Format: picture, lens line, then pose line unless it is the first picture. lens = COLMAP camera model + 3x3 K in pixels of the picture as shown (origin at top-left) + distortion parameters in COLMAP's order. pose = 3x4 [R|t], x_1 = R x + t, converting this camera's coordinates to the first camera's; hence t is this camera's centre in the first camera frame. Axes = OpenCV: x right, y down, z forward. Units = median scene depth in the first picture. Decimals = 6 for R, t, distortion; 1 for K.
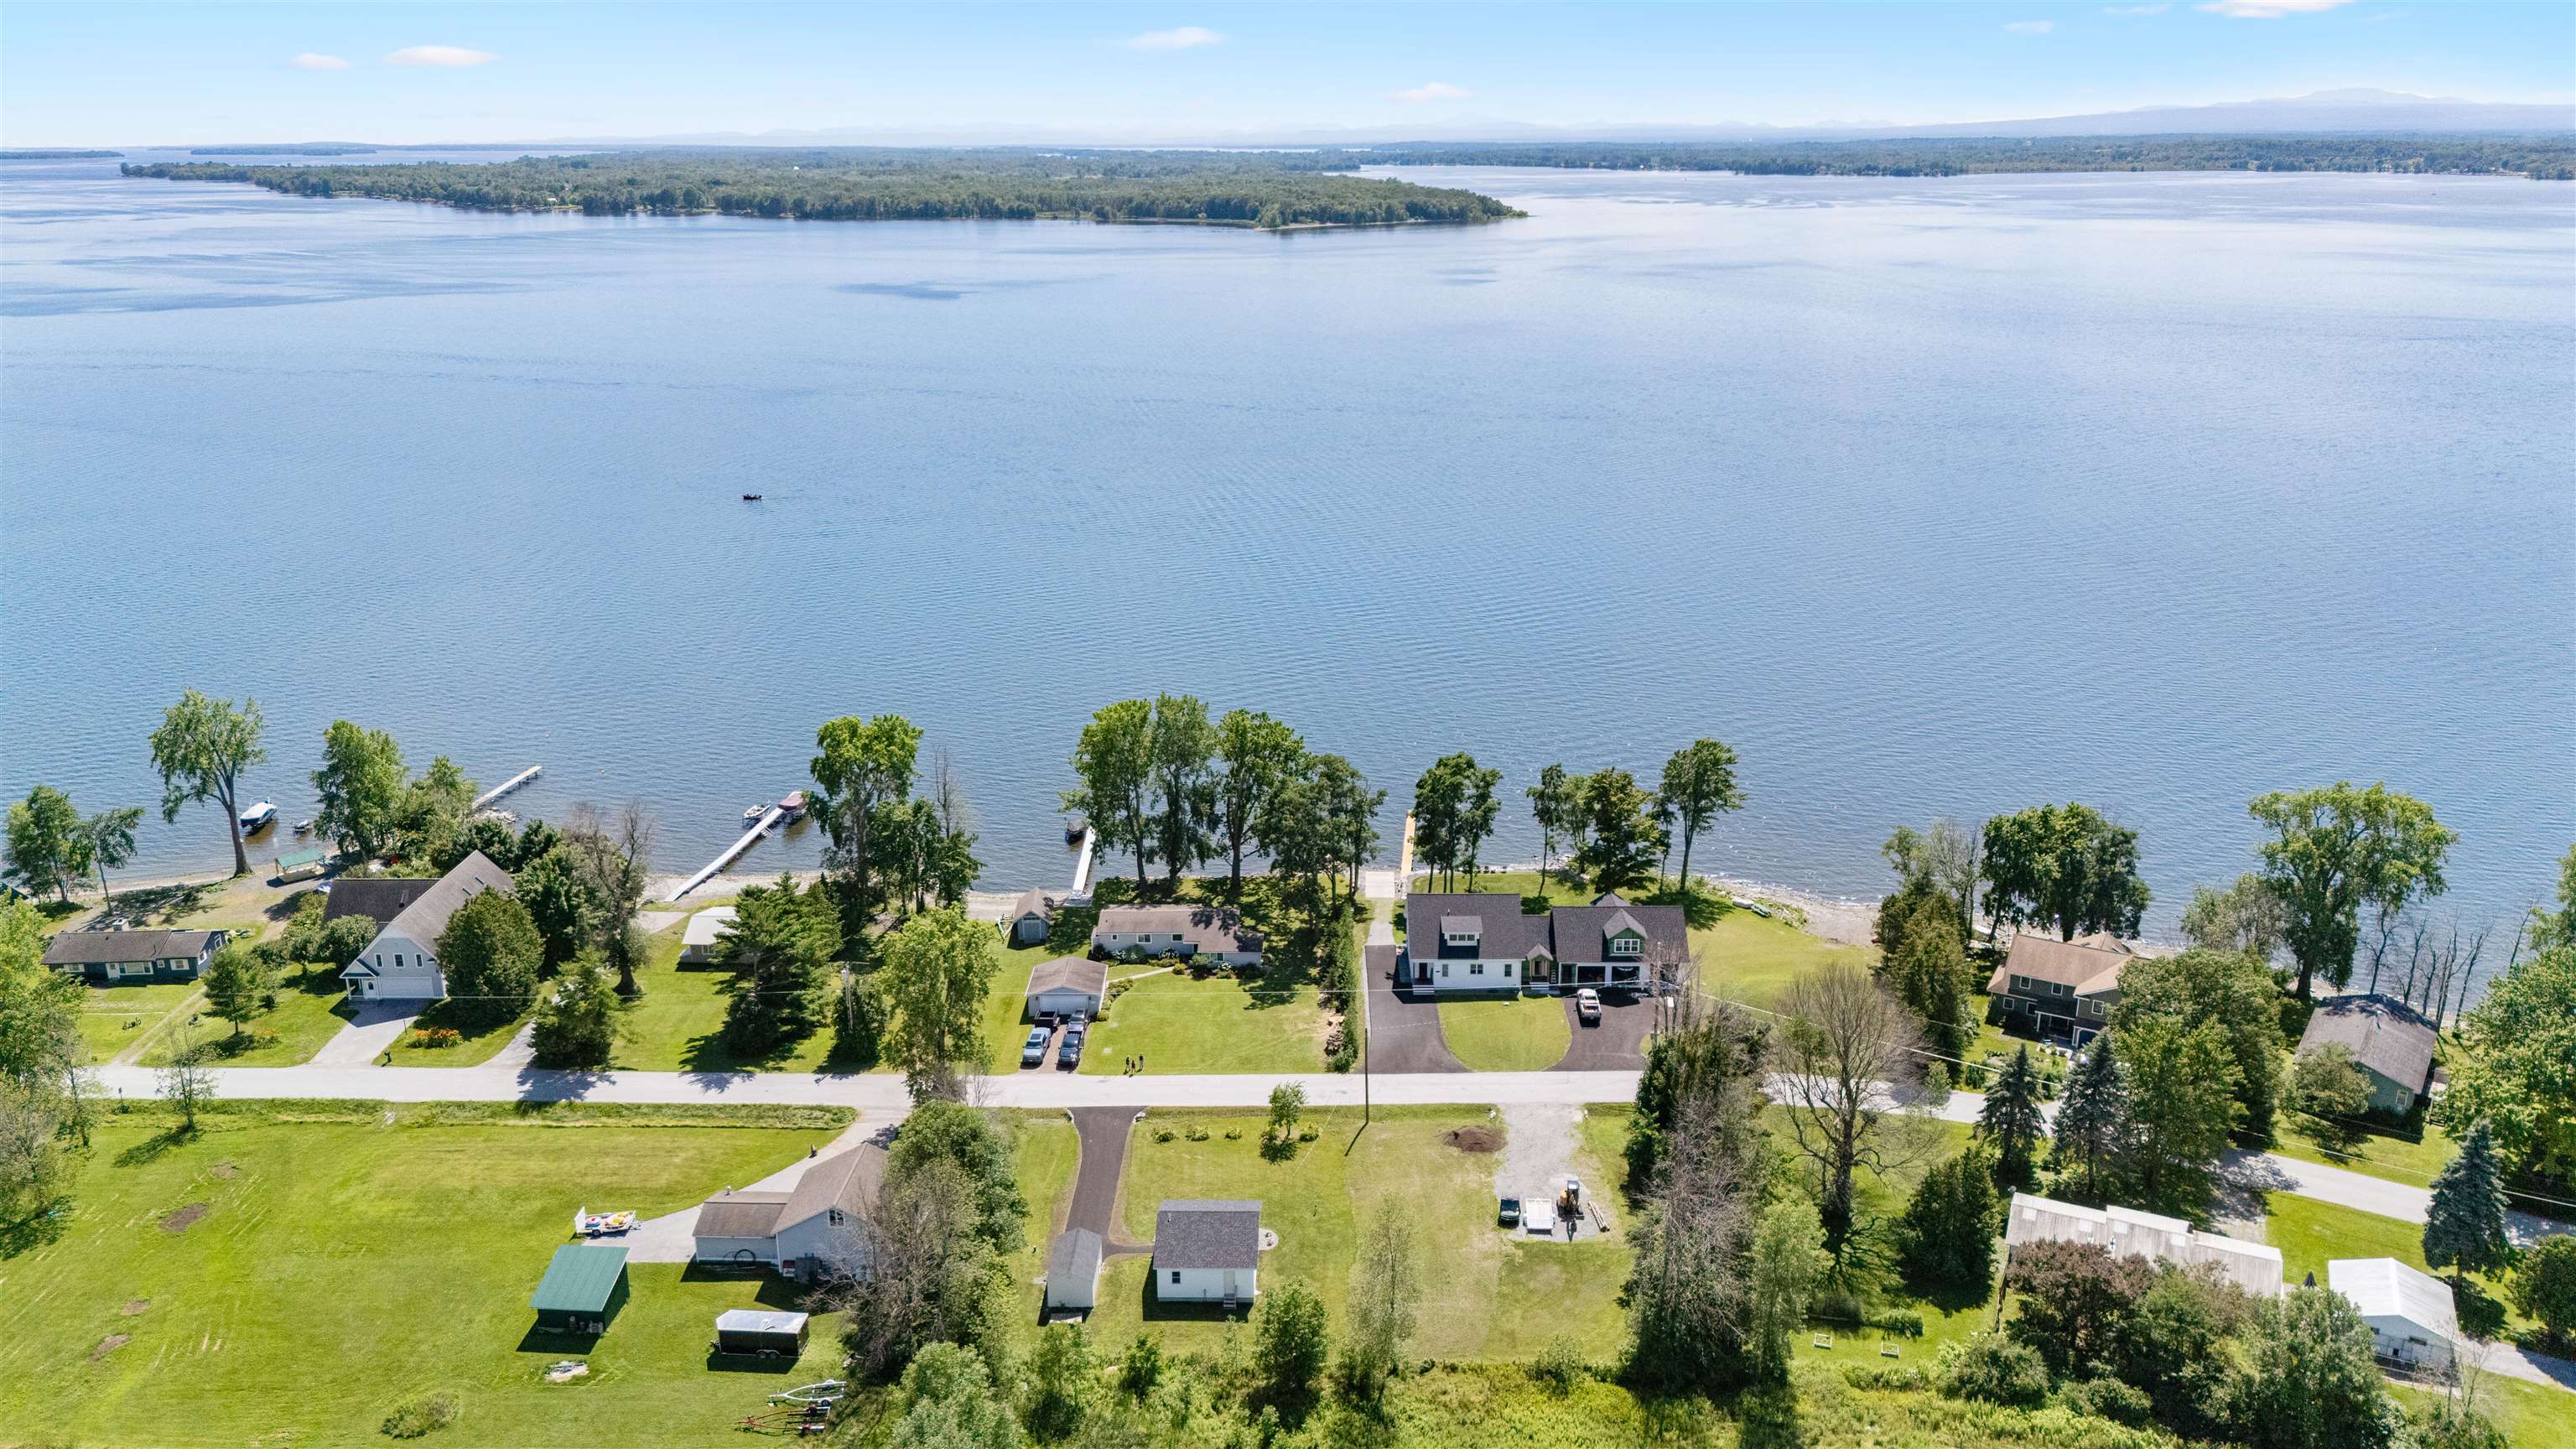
lens RADIAL K [[1897.6, 0, 1288.0], [0, 1897.6, 724.5], [0, 0, 1]] dist [0.079307, -0.072028]
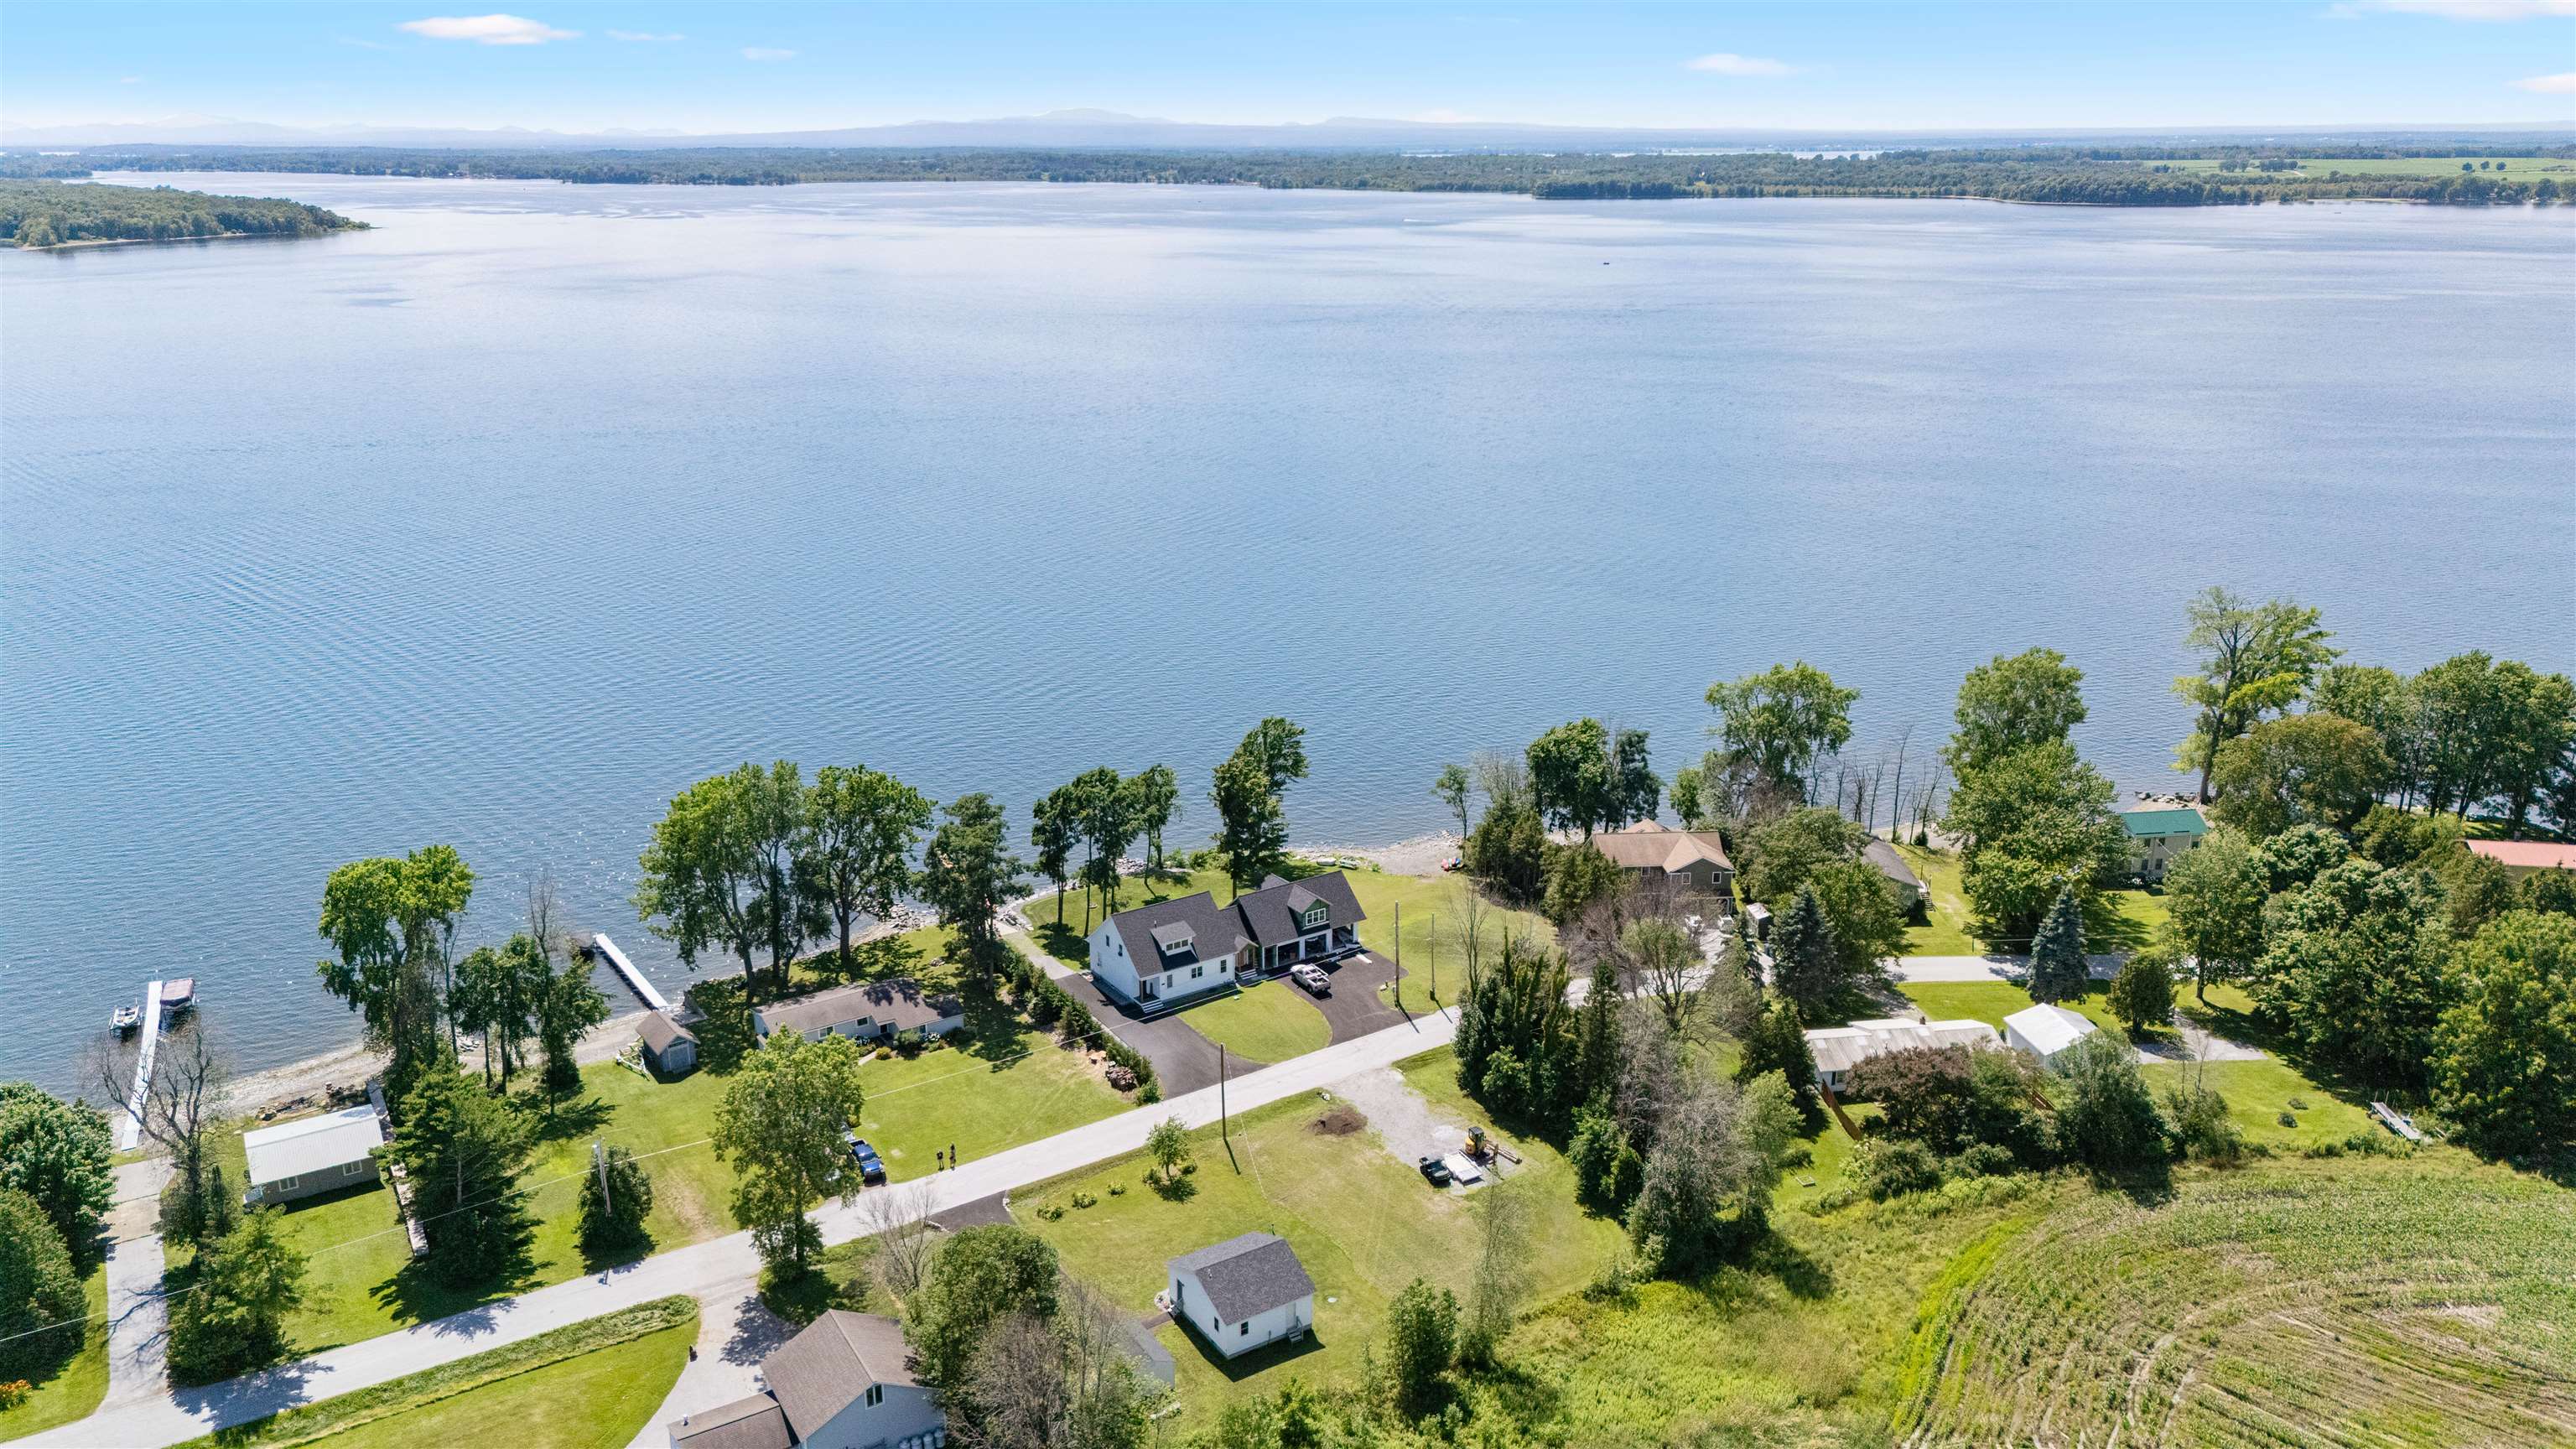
lens RADIAL K [[1897.6, 0, 1288.0], [0, 1897.6, 724.5], [0, 0, 1]] dist [0.079307, -0.072028]
pose [[0.832815, -0.161534, 0.529458, -0.361396], [0.163797, 0.985555, 0.043040, -0.034907], [-0.528762, 0.050880, 0.847244, 0.113299]]
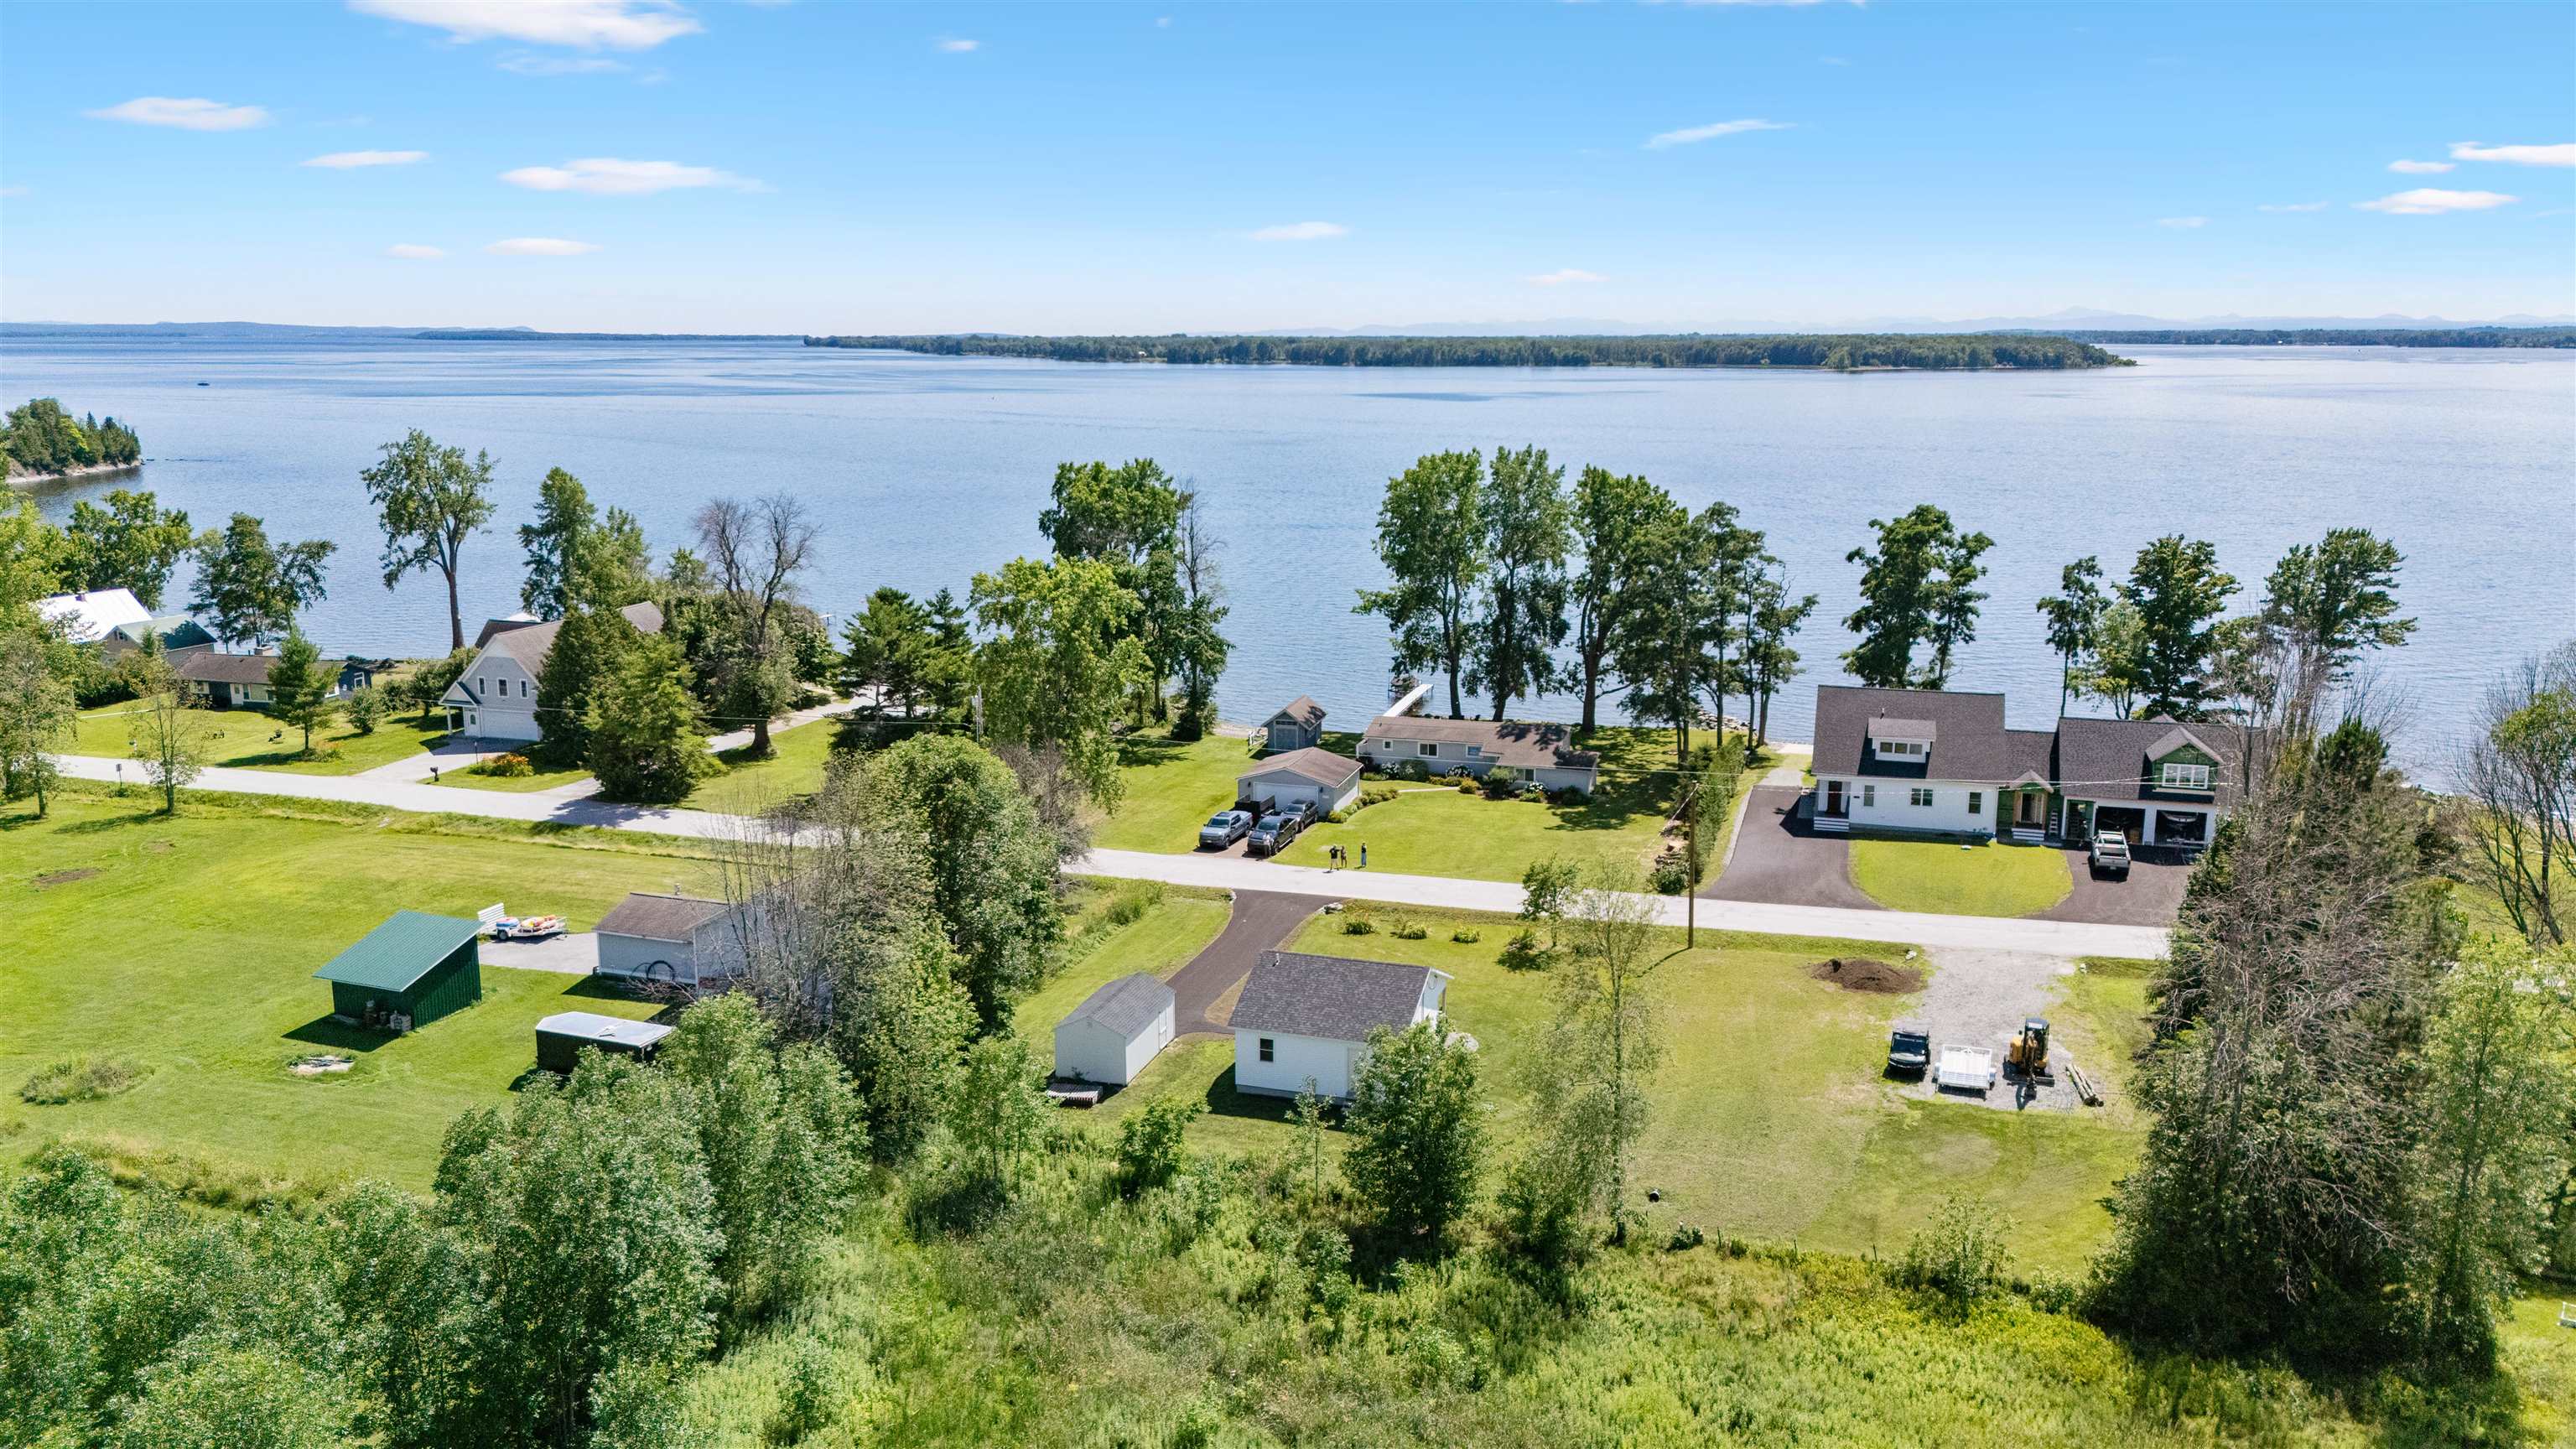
lens RADIAL K [[1911.9, 0, 1292.7], [0, 1911.9, 732.2], [0, 0, 1]] dist [0.070216, -0.062254]
pose [[0.958732, 0.066109, -0.276518, 0.072502], [-0.091465, 0.992605, -0.079816, 0.172880], [0.269197, 0.101813, 0.957688, 0.320830]]
